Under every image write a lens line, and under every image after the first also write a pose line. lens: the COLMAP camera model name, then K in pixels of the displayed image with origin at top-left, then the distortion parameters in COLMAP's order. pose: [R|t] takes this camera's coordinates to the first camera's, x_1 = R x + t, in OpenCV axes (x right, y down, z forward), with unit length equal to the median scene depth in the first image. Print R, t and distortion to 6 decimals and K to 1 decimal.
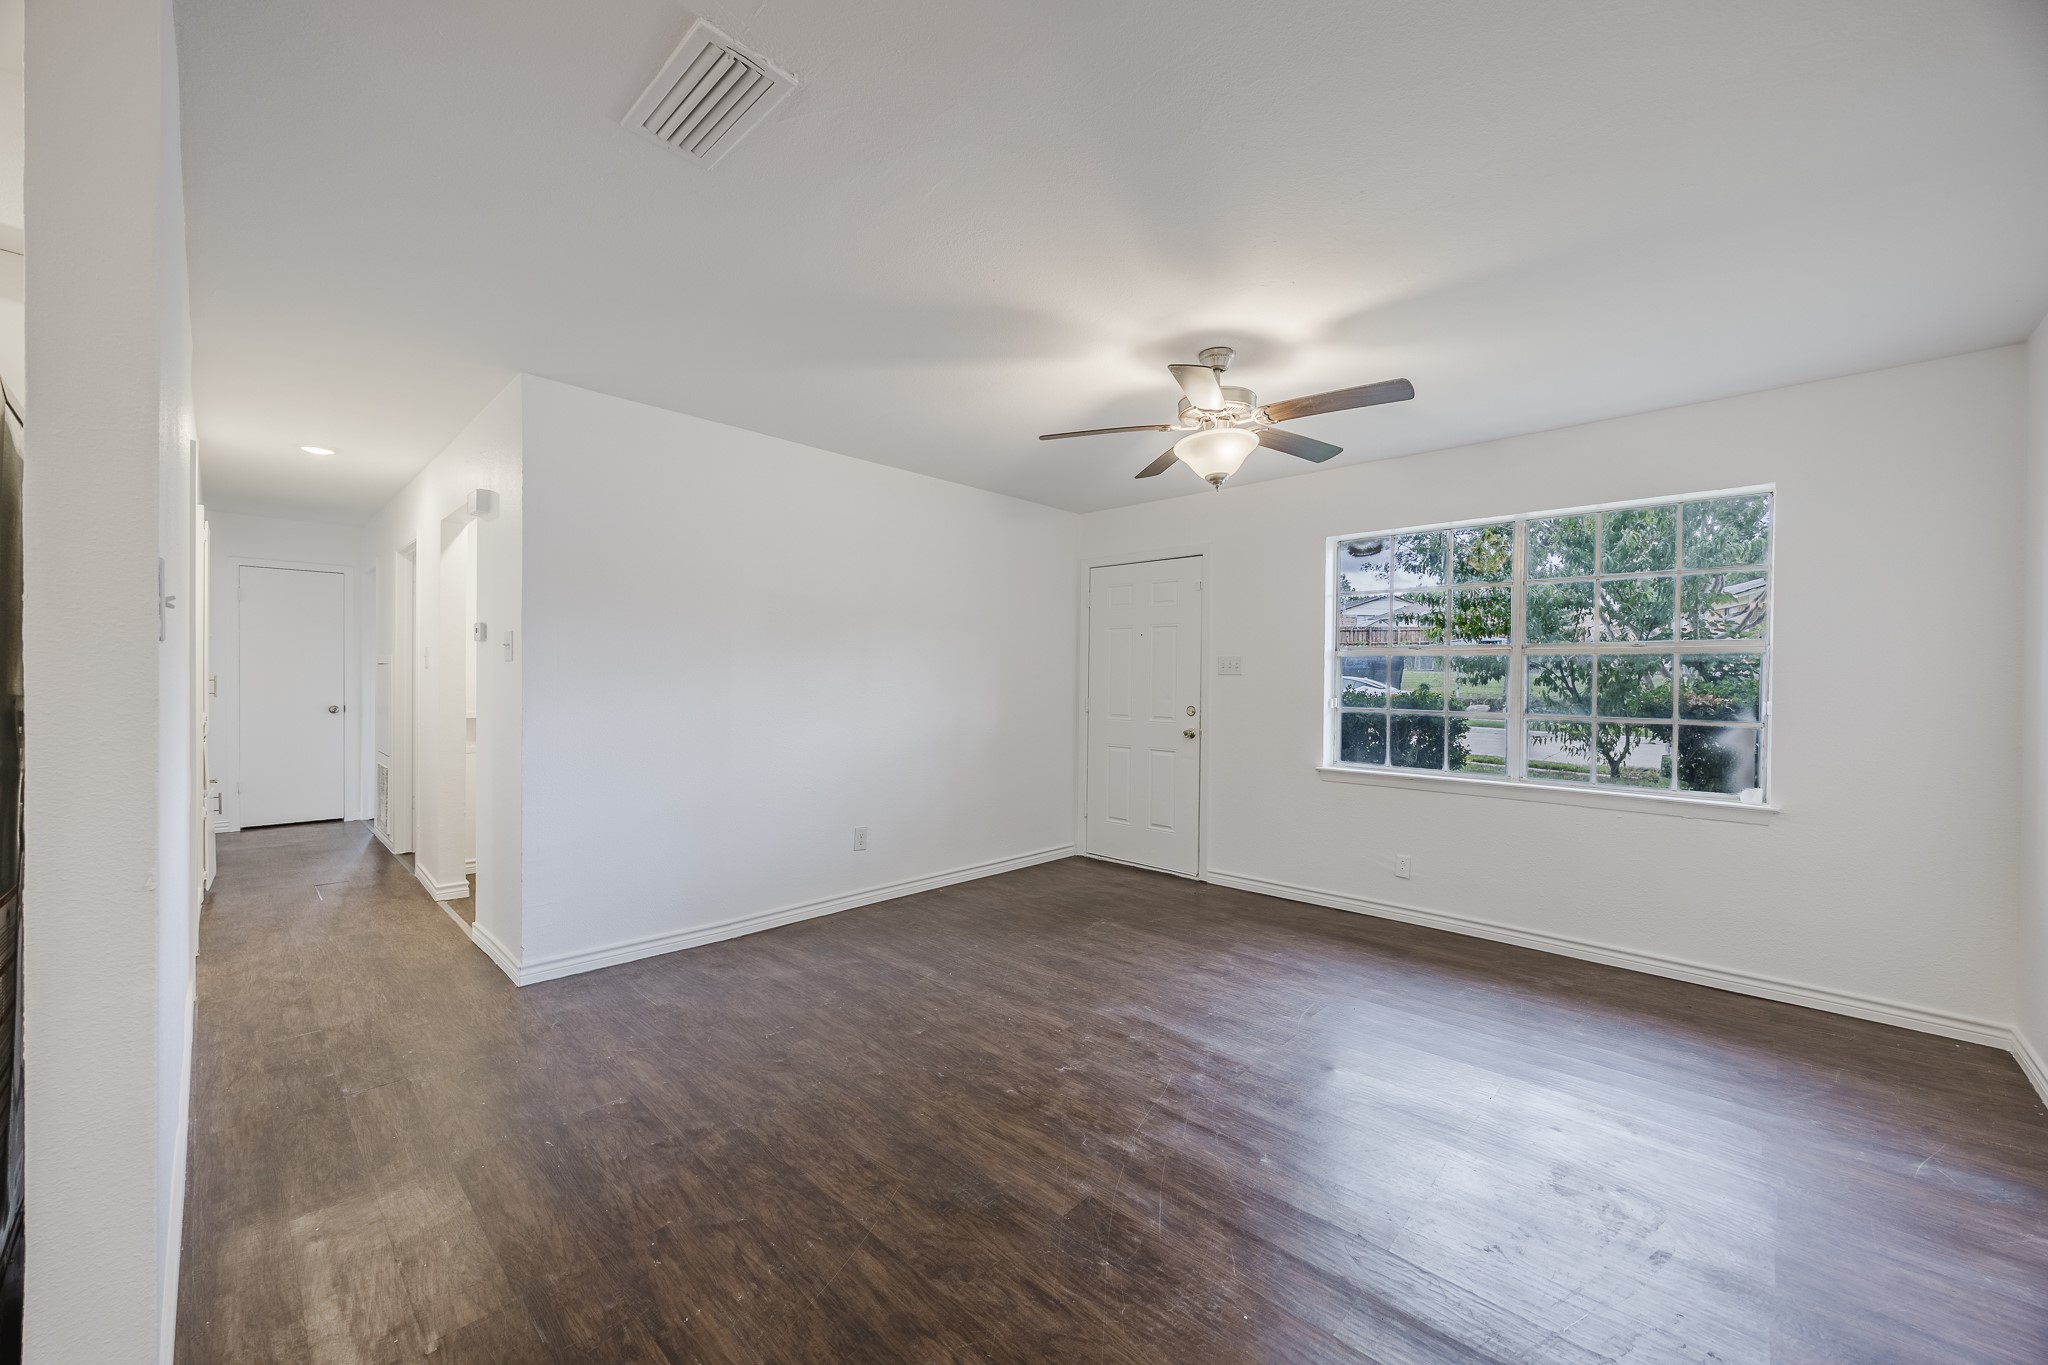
lens RADIAL K [[760.4, 0, 1024.0], [0, 760.4, 682.5], [0, 0, 1]] dist [-0.006897, -0.000009]
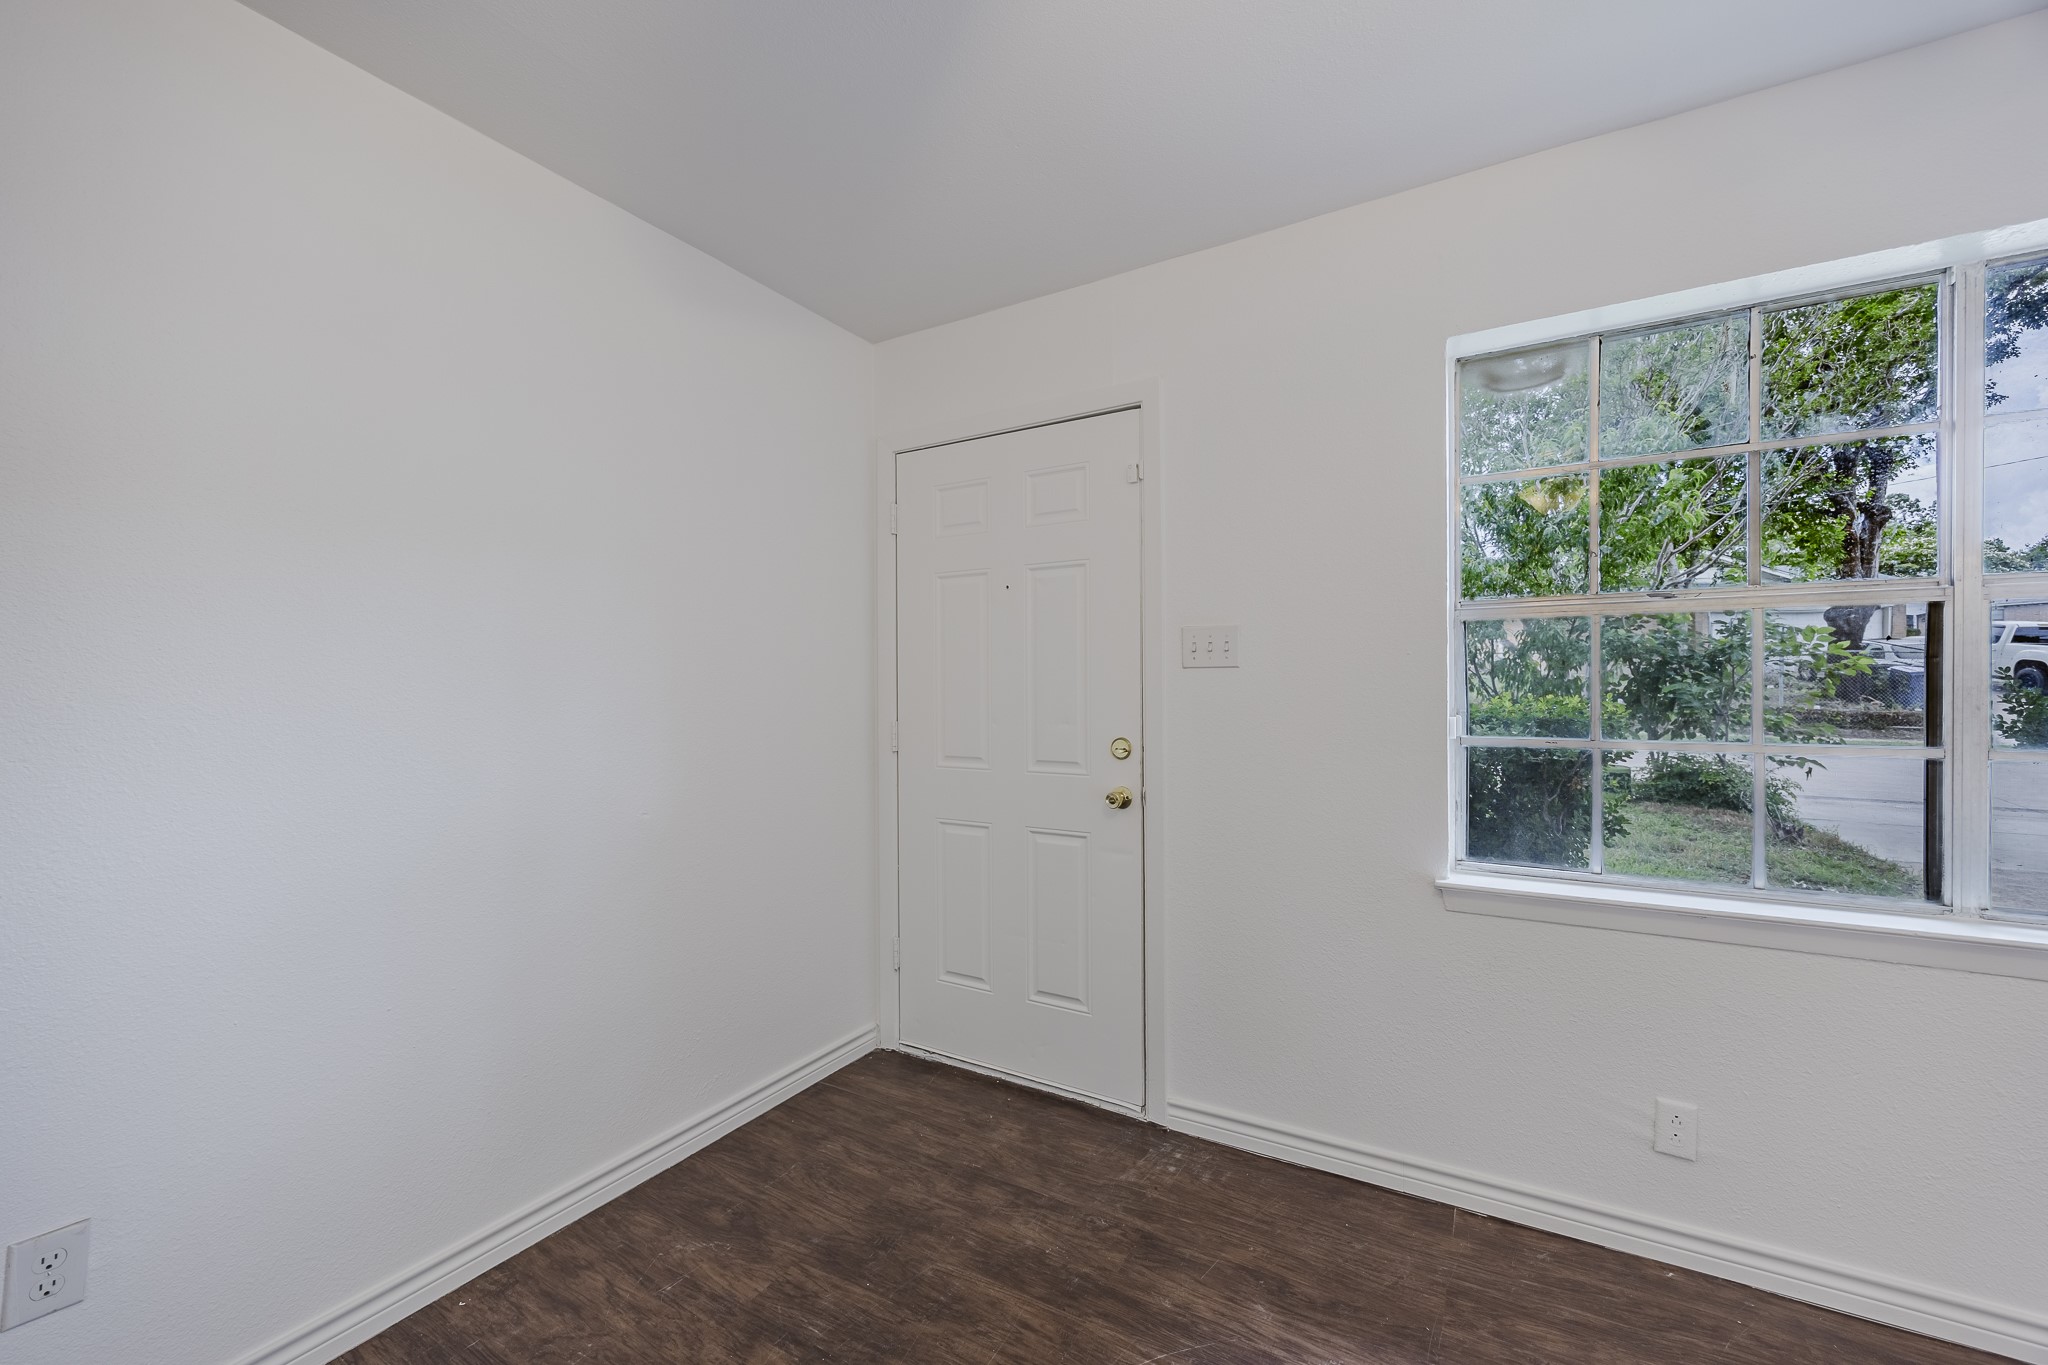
lens RADIAL K [[798.0, 0, 1034.6], [0, 798.0, 691.5], [0, 0, 1]] dist [-0.000113, 0.000024]
pose [[0.972479, -0.018199, 0.232279, 0.074430], [0.017940, 0.999834, 0.003229, 0.000769], [-0.232300, 0.001027, 0.972644, 0.701205]]
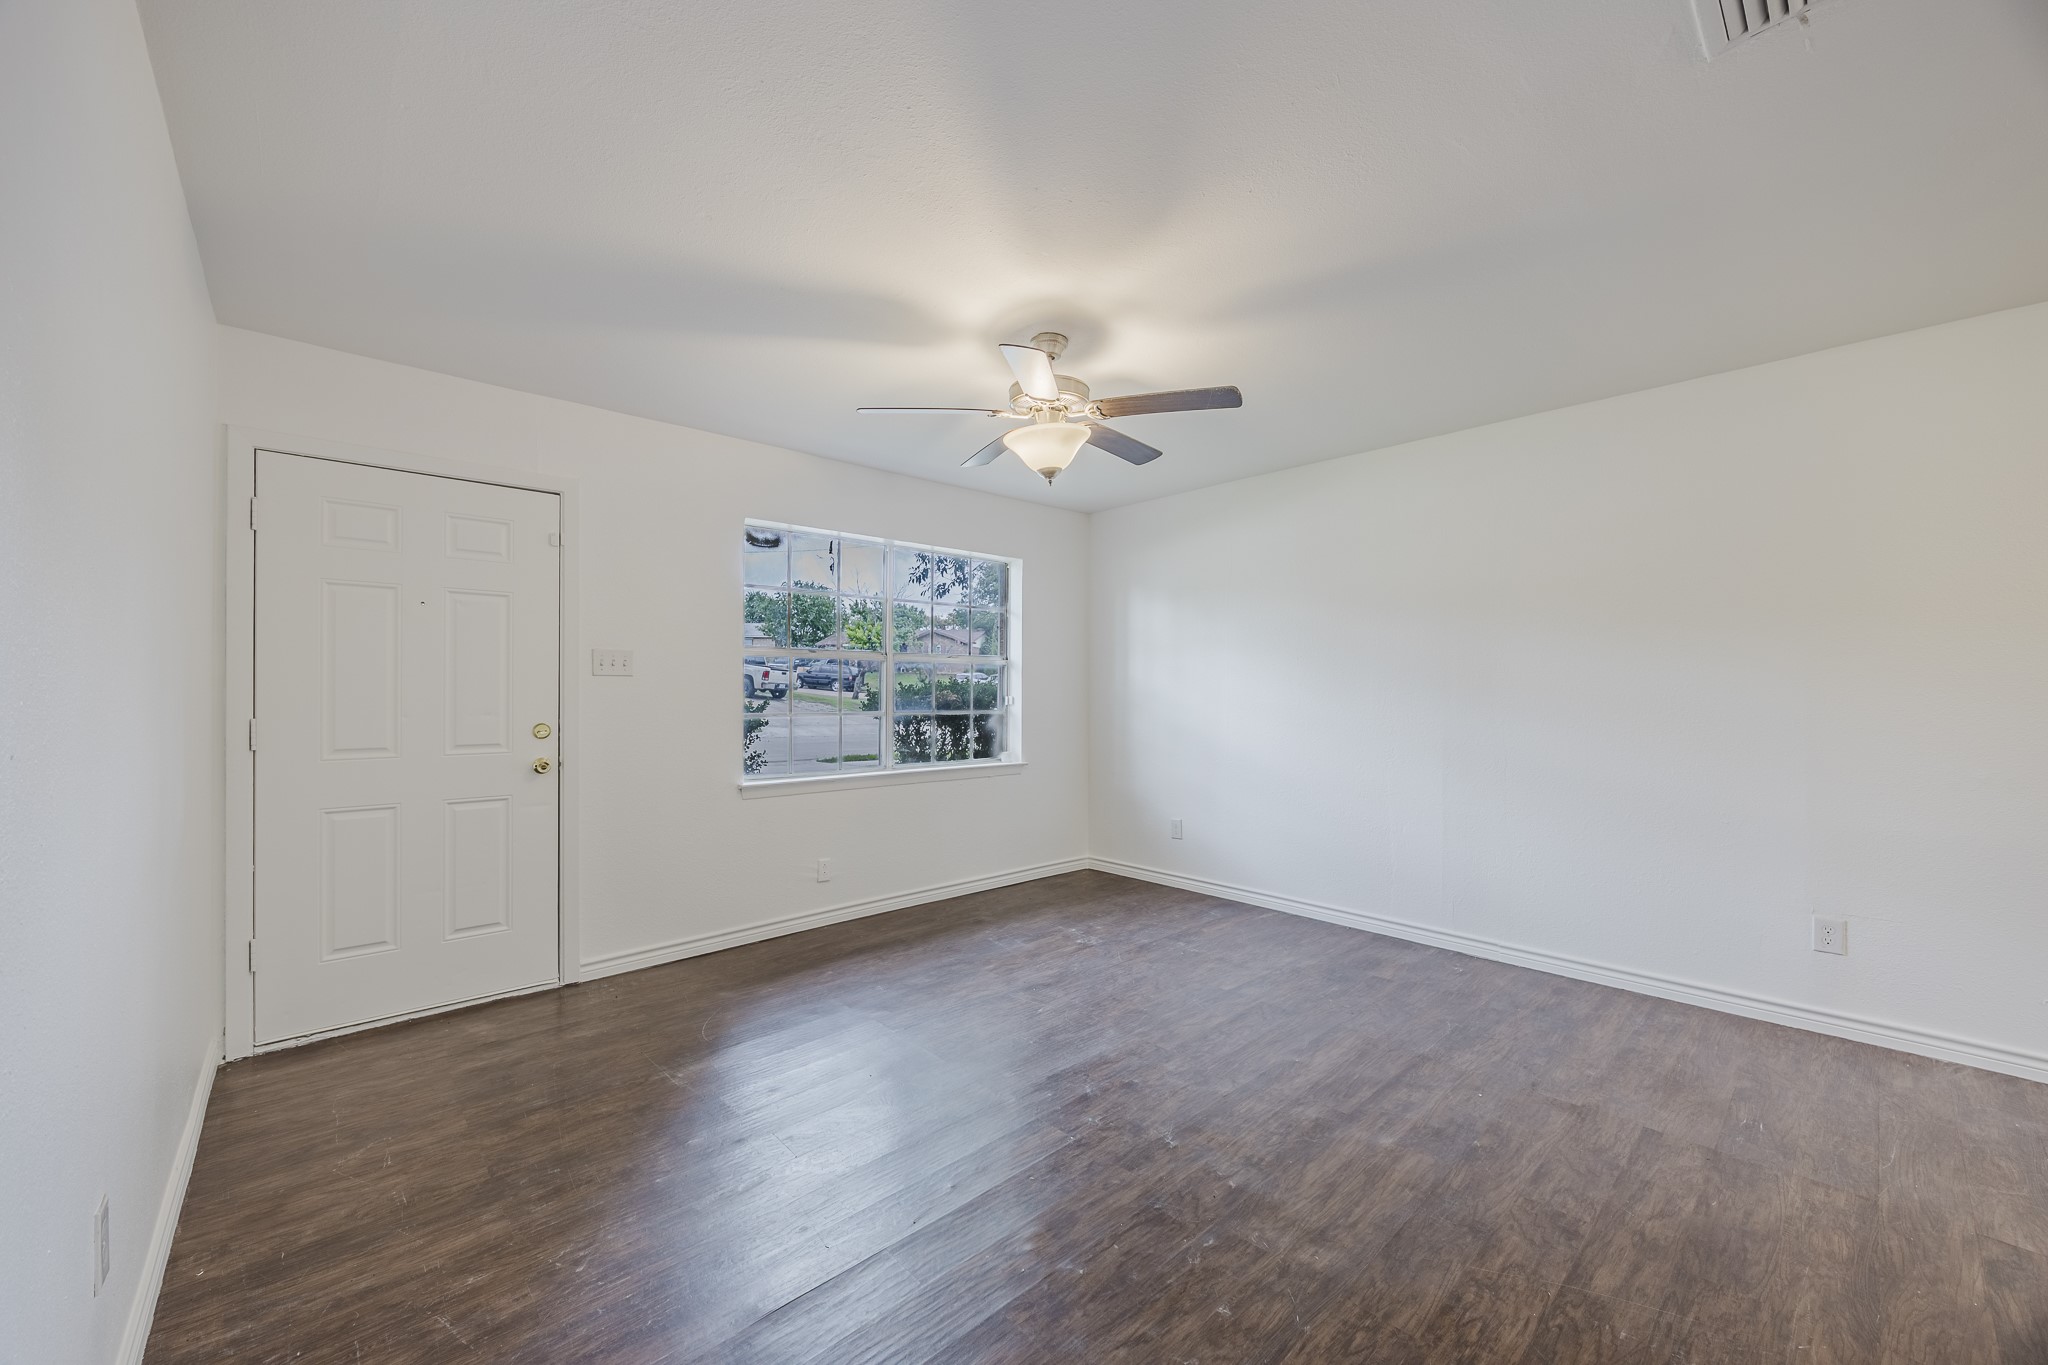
lens RADIAL K [[779.9, 0, 1023.2], [0, 779.9, 687.2], [0, 0, 1]] dist [-0.002379, -0.000147]
pose [[0.076822, -0.007838, 0.997014, -0.525606], [0.002727, 0.999967, 0.007651, -0.004783], [-0.997041, 0.002131, 0.076841, 0.696586]]
